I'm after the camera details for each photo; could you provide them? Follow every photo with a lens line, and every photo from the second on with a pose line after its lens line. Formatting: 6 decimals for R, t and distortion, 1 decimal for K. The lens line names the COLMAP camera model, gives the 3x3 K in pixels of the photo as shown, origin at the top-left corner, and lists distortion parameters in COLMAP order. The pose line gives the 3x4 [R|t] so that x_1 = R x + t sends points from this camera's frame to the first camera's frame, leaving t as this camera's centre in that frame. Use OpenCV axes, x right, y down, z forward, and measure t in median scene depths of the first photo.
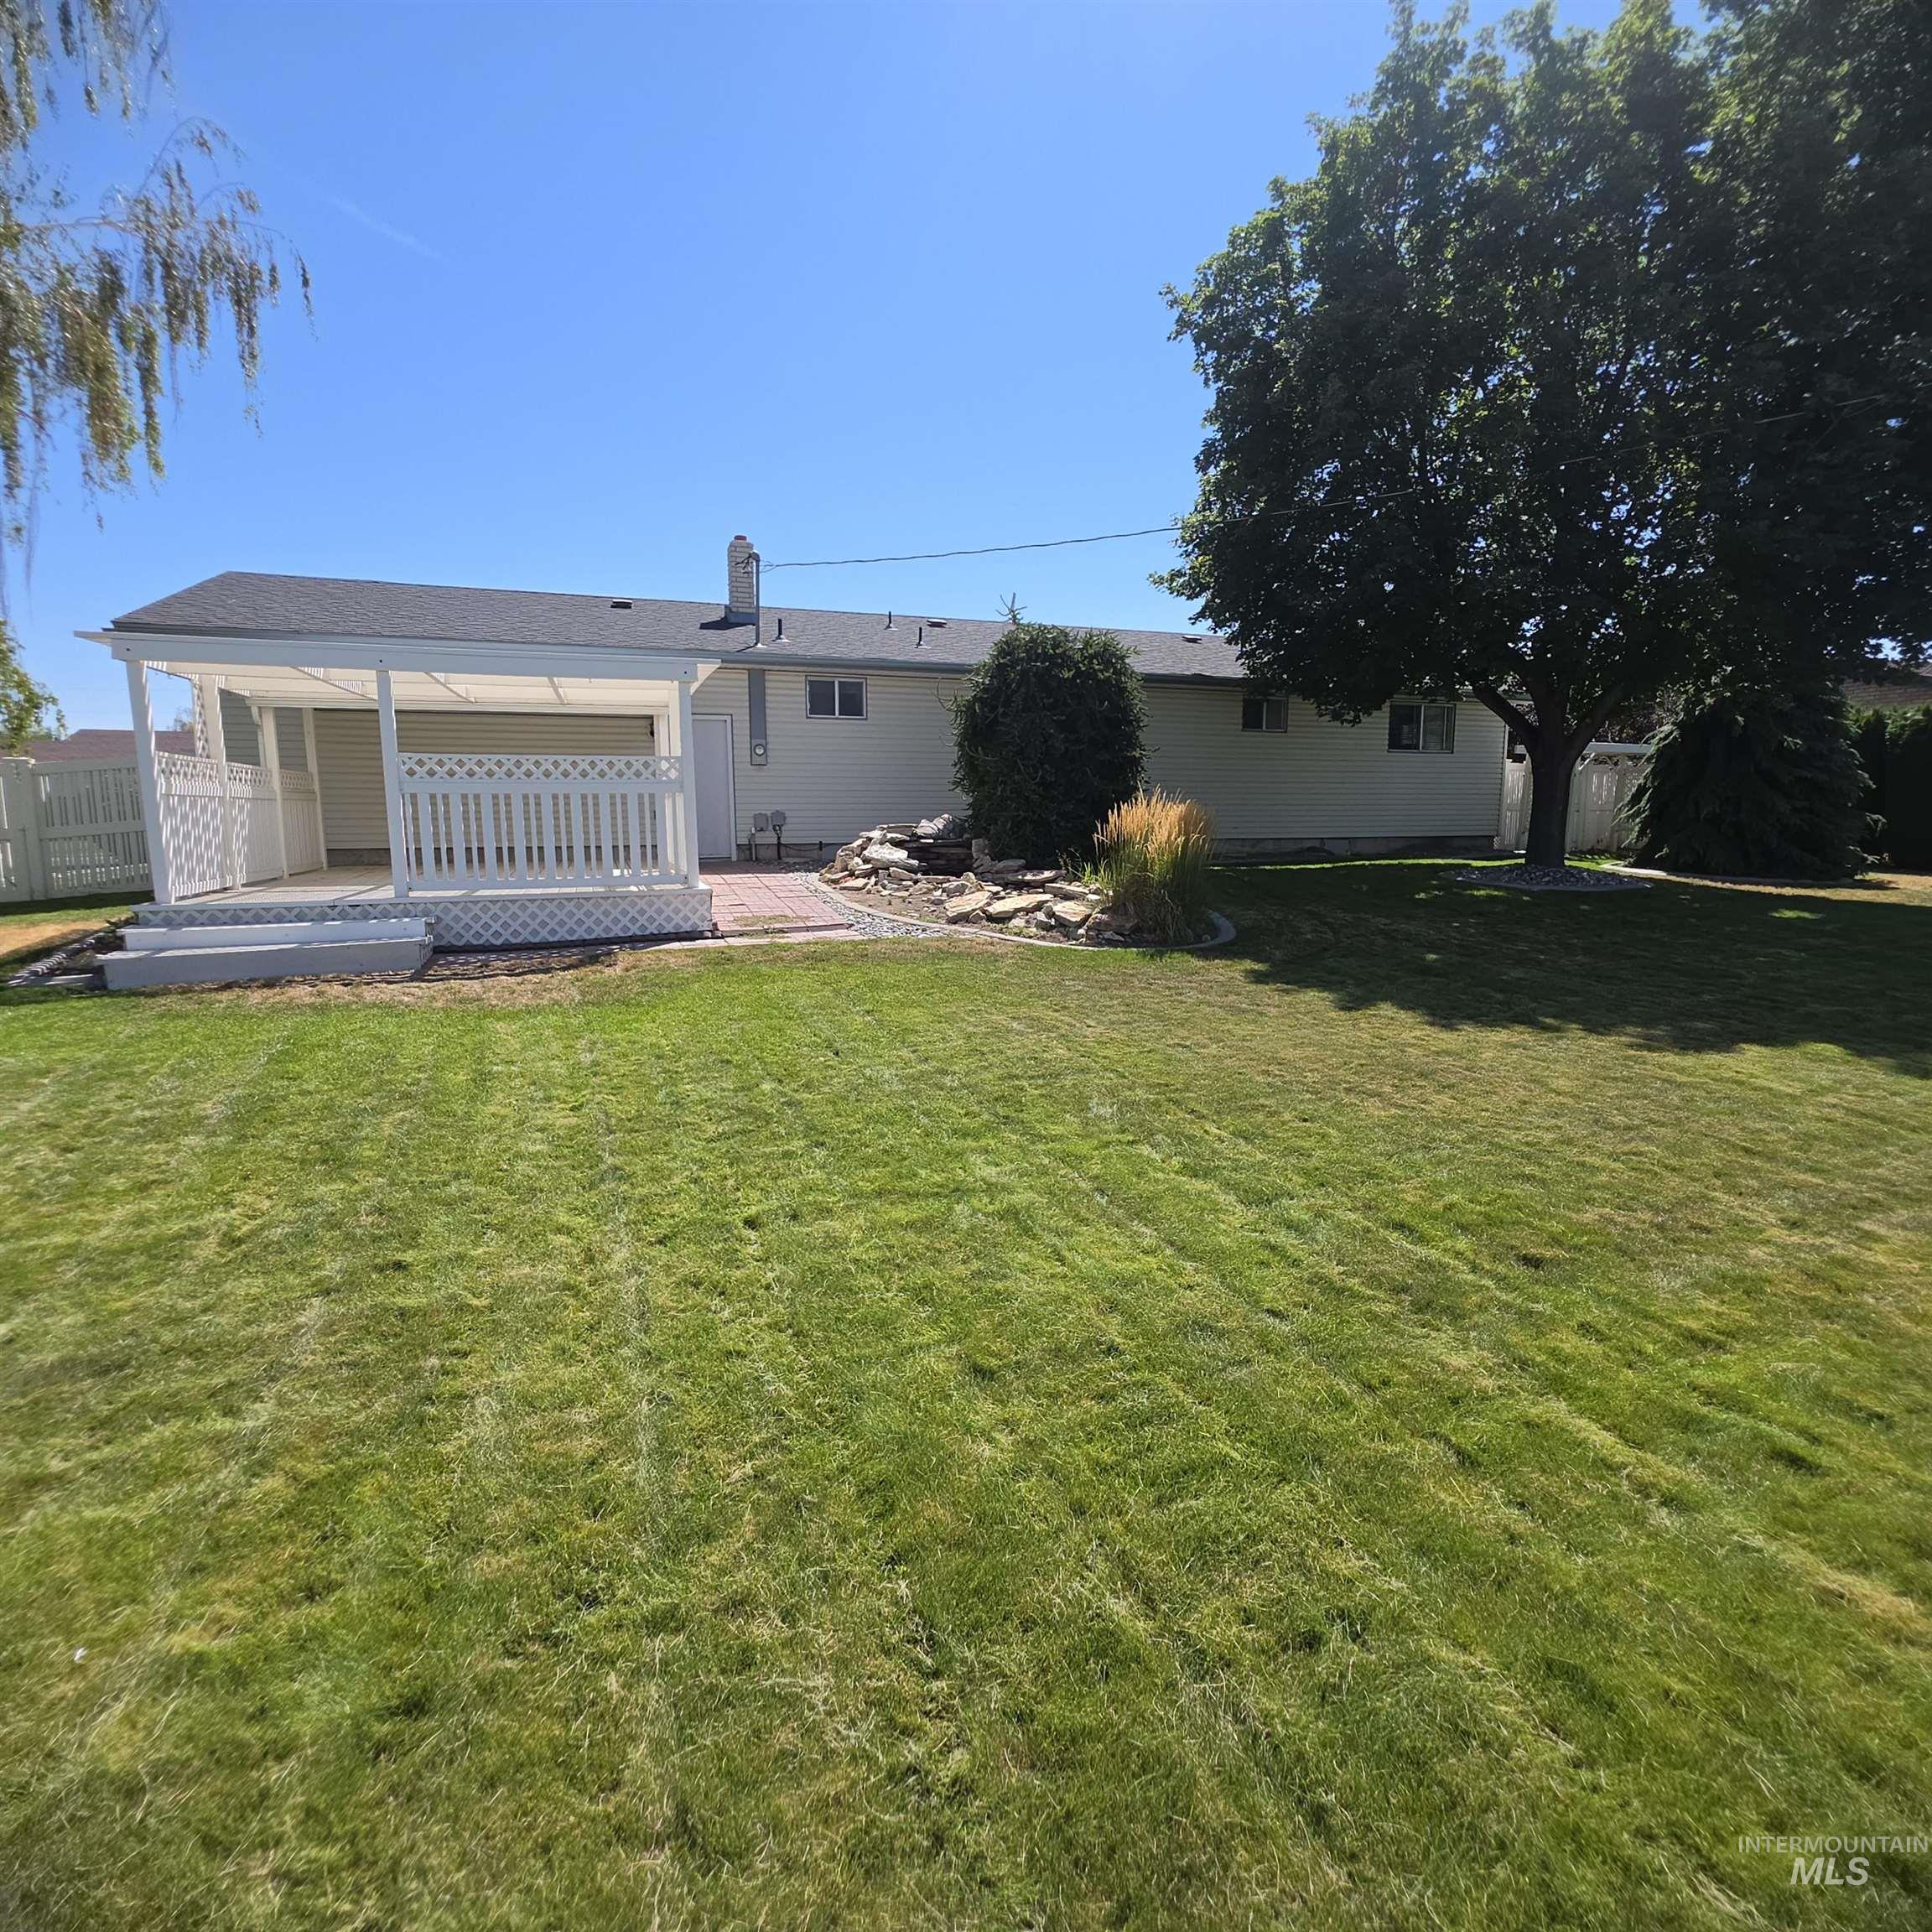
lens RADIAL K [[1034.9, 0, 965.3], [0, 1034.9, 964.0], [0, 0, 1]] dist [-0.002289, -0.000395]
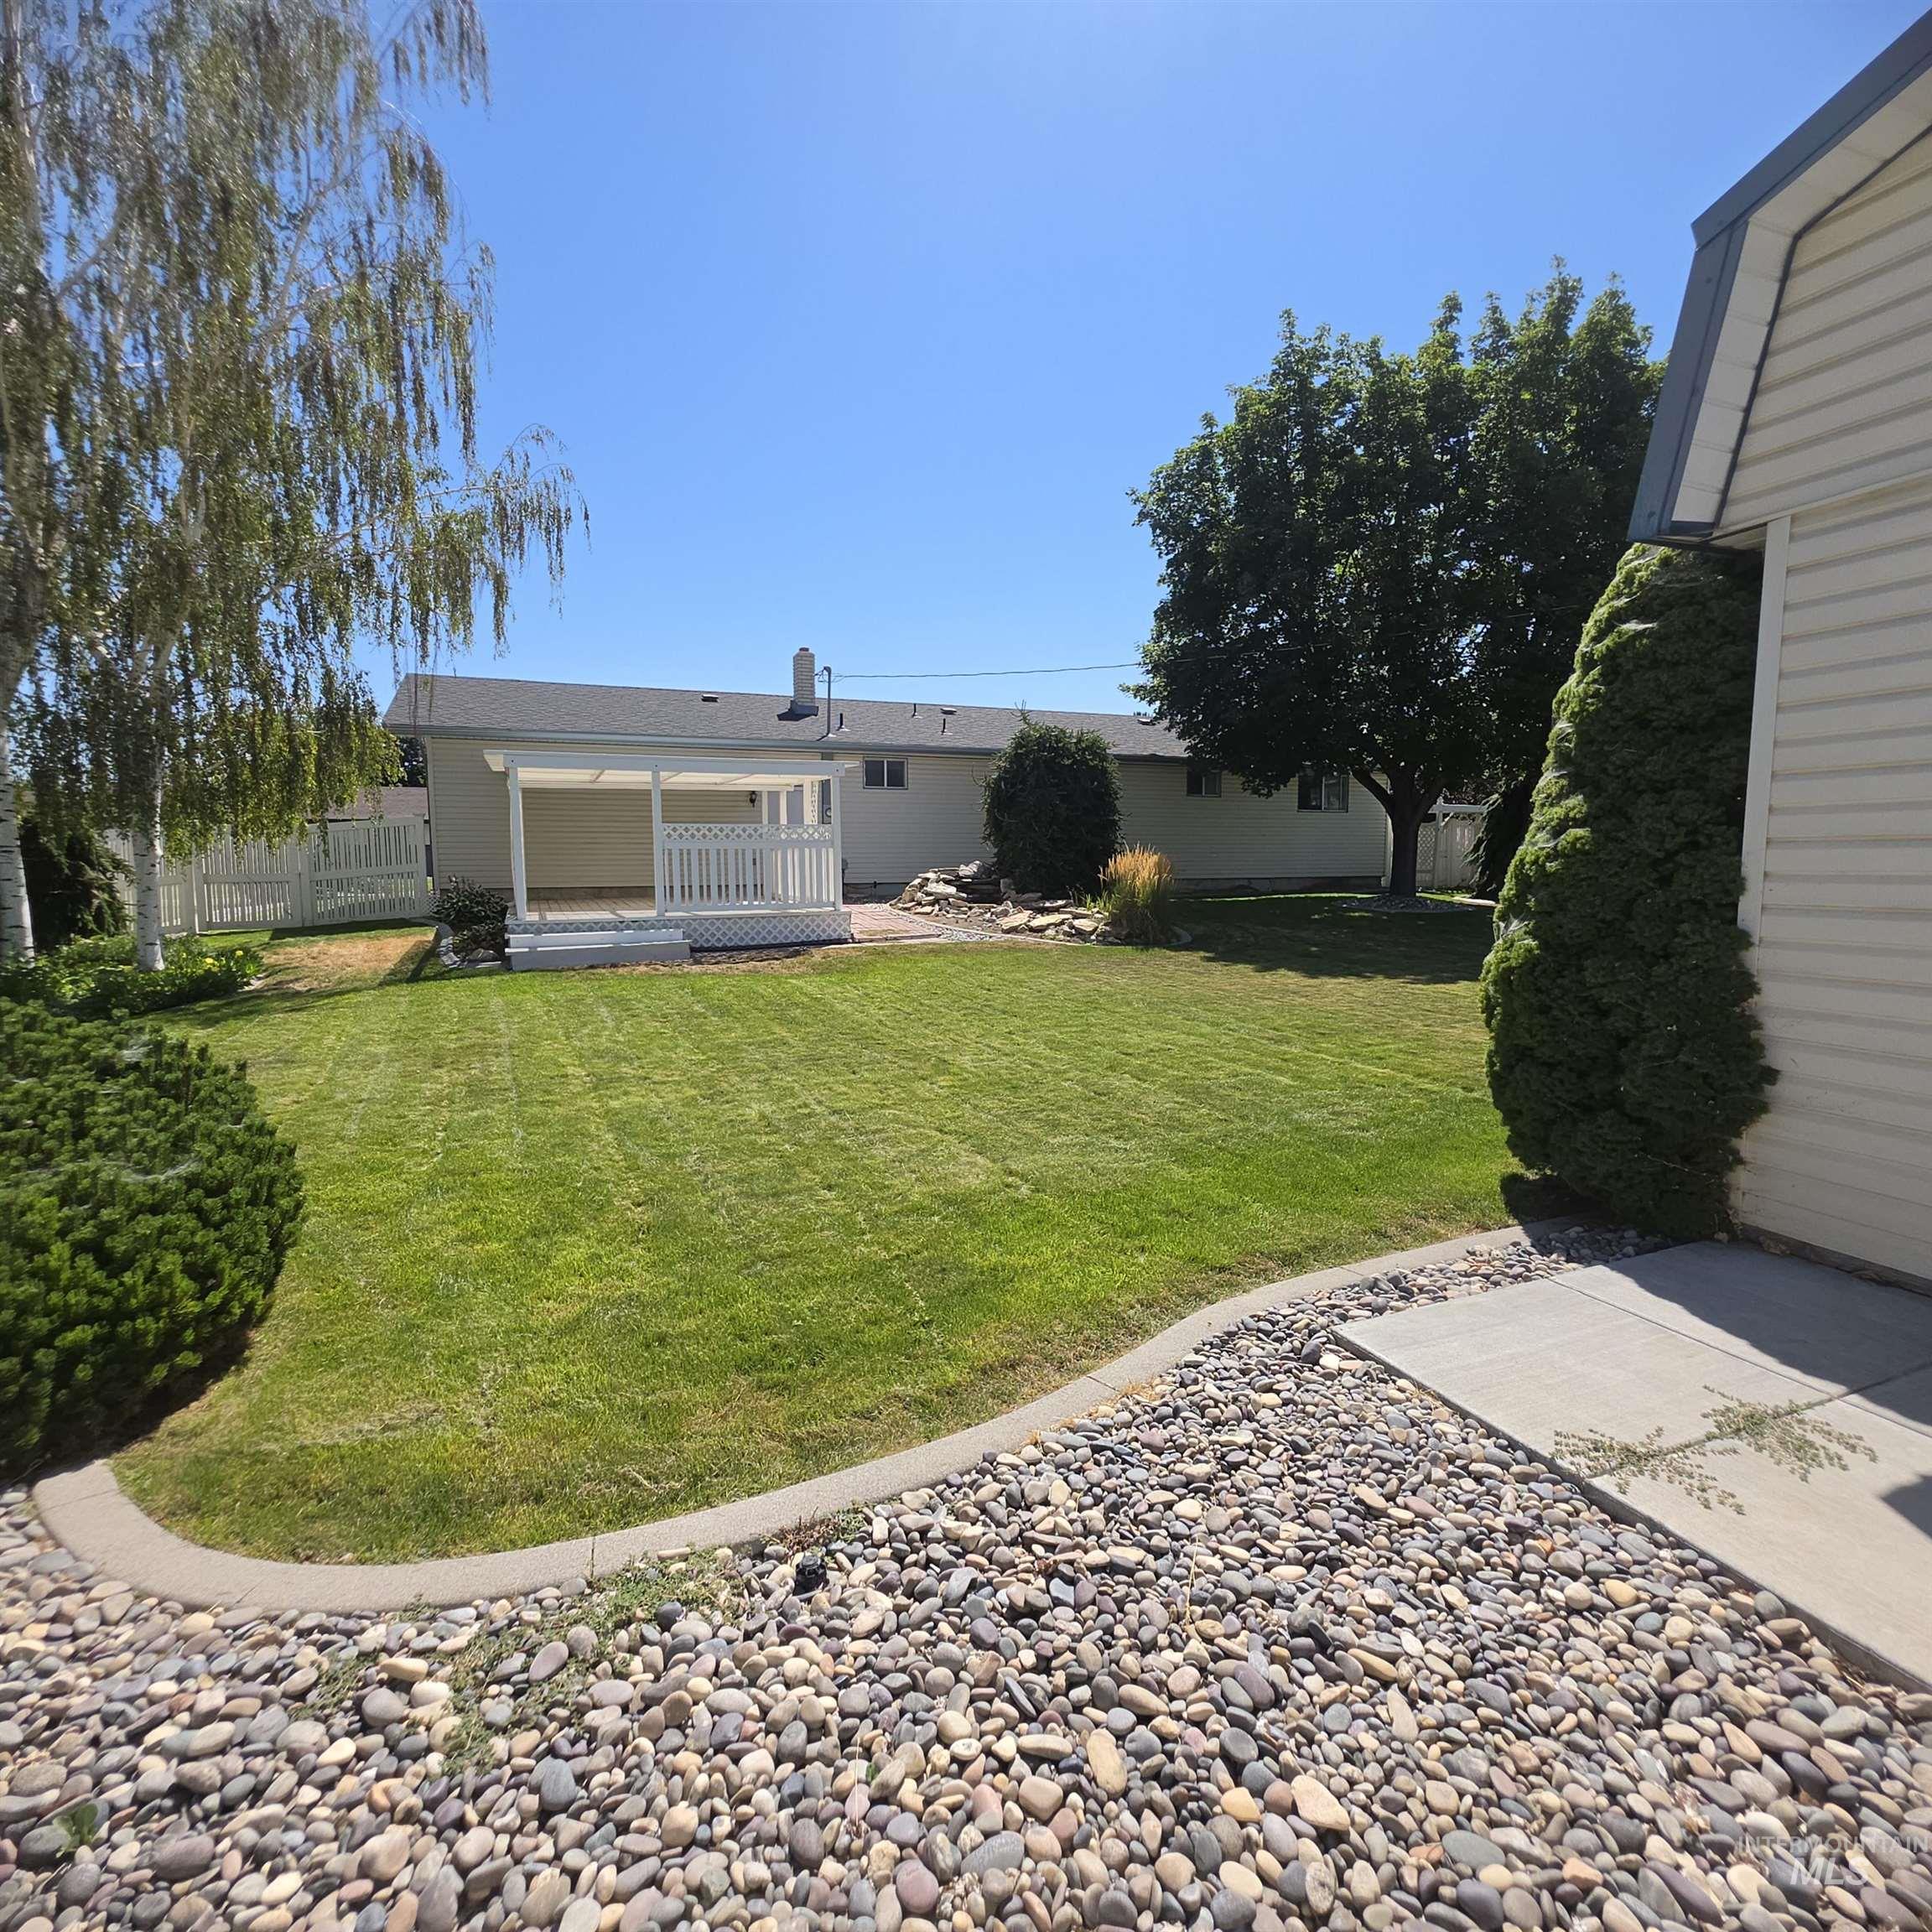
lens RADIAL K [[1034.9, 0, 968.4], [0, 1034.9, 969.2], [0, 0, 1]] dist [-0.002289, -0.000395]
pose [[0.998126, -0.008961, 0.060525, -0.128490], [0.011233, 0.999241, -0.037295, 0.054984], [-0.060145, 0.037905, 0.997470, -0.401594]]
